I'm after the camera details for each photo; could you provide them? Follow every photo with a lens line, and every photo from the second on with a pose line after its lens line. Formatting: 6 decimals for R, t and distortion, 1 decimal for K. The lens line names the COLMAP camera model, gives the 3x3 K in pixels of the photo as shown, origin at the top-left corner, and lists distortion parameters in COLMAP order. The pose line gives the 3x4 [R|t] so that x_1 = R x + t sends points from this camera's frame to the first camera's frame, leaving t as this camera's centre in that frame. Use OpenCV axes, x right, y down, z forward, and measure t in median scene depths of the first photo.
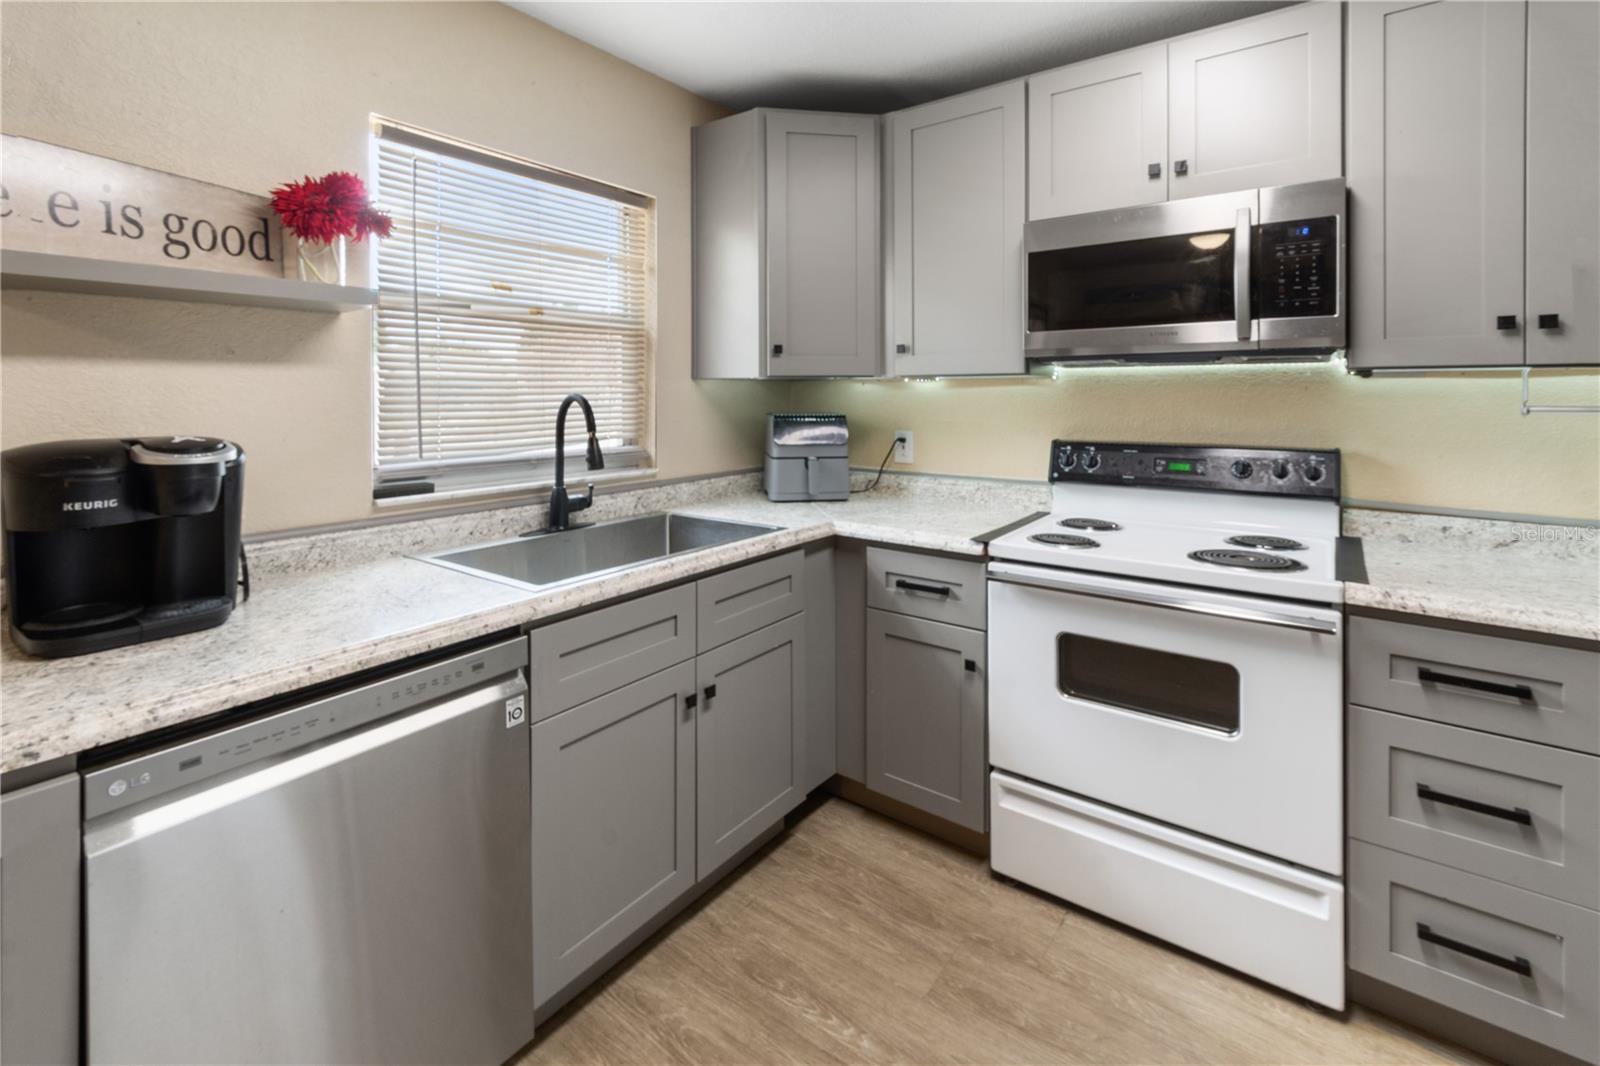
lens RADIAL K [[708.0, 0, 828.4], [0, 708.0, 406.2], [0, 0, 1]] dist [0.000973, 0.000299]
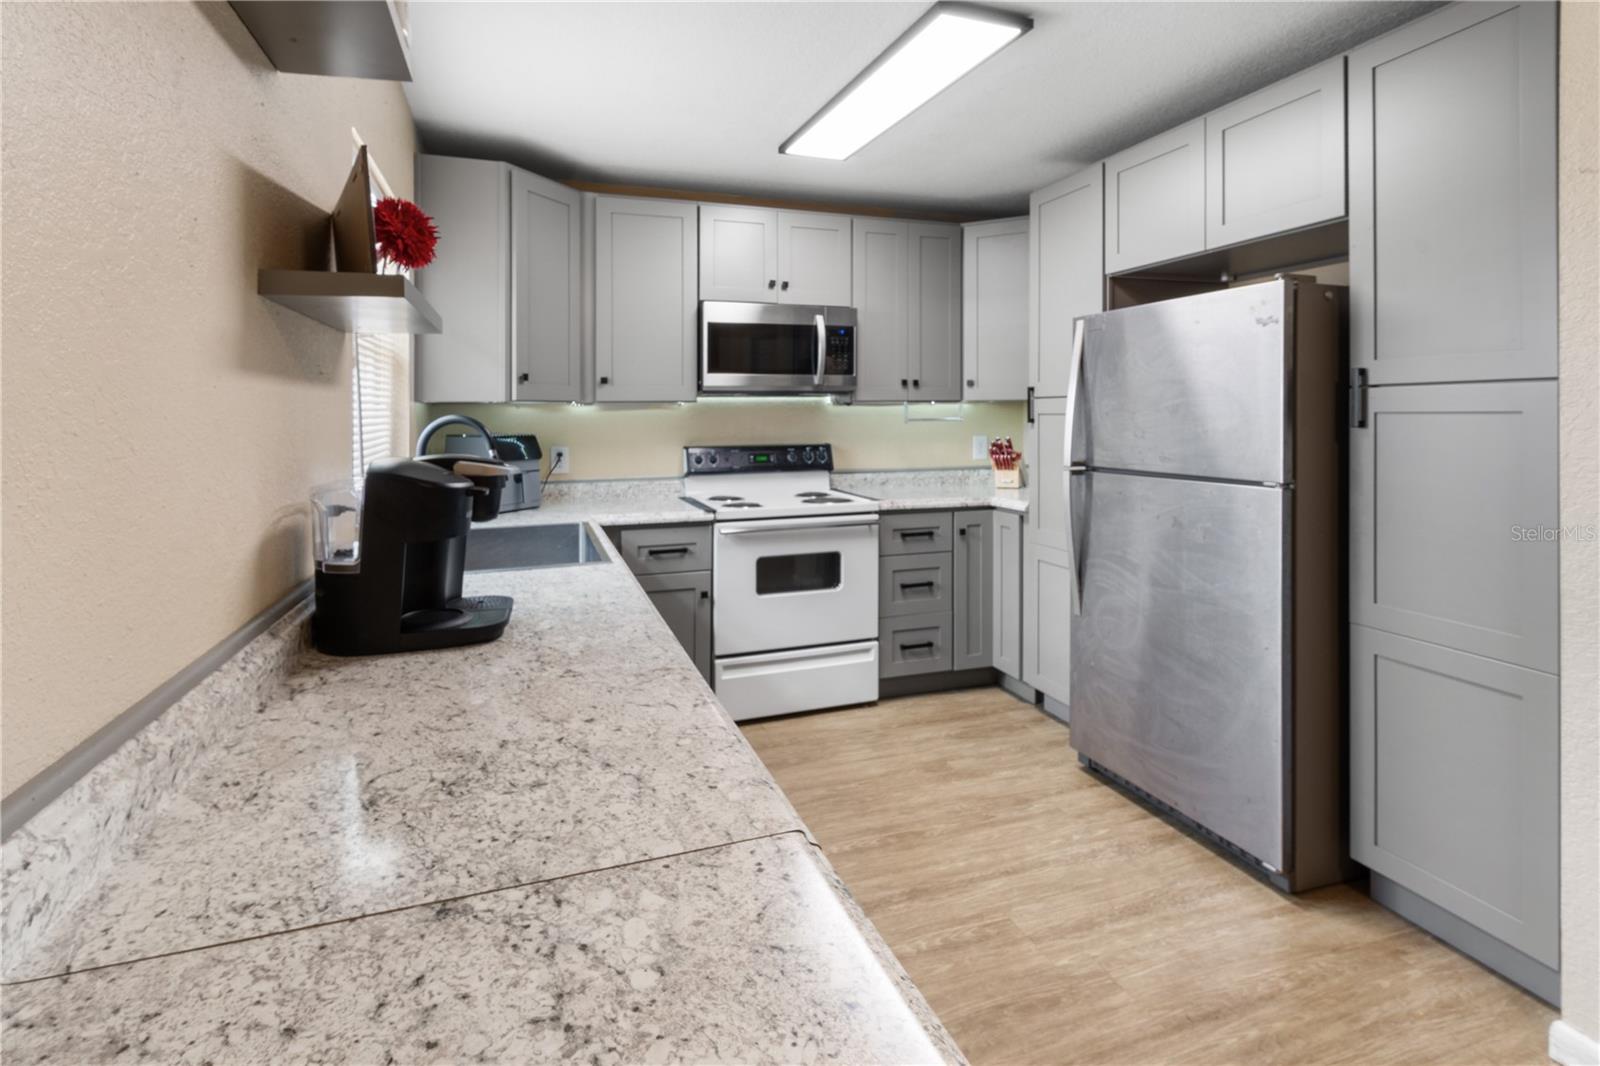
lens RADIAL K [[694.8, 0, 799.0], [0, 694.8, 450.7], [0, 0, 1]] dist [-0.000217, -0.000017]
pose [[0.580508, -0.045020, 0.813009, -0.873464], [0.023264, 0.998980, 0.038706, 0.006436], [-0.813922, -0.003555, 0.580963, -0.026570]]
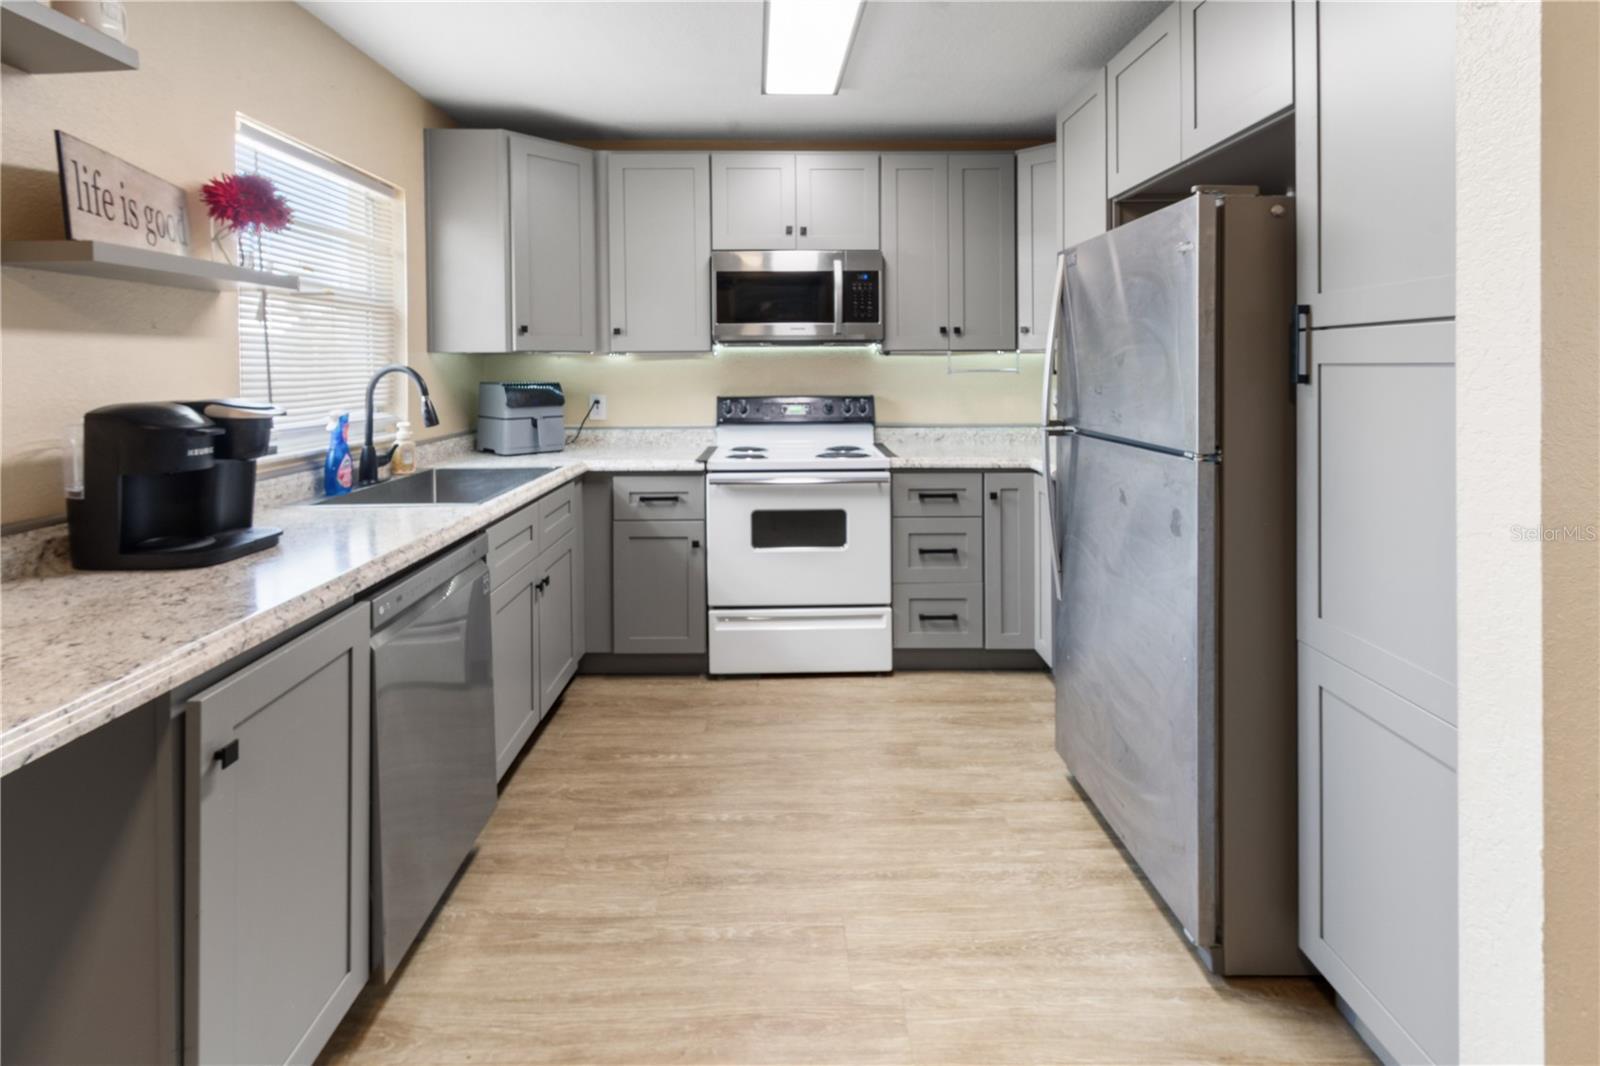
lens RADIAL K [[708.0, 0, 828.4], [0, 708.0, 406.2], [0, 0, 1]] dist [0.000973, 0.000299]
pose [[0.783258, -0.037633, 0.620556, -0.505945], [0.015940, 0.999054, 0.040468, 0.014361], [-0.621492, -0.021805, 0.783117, -0.357953]]
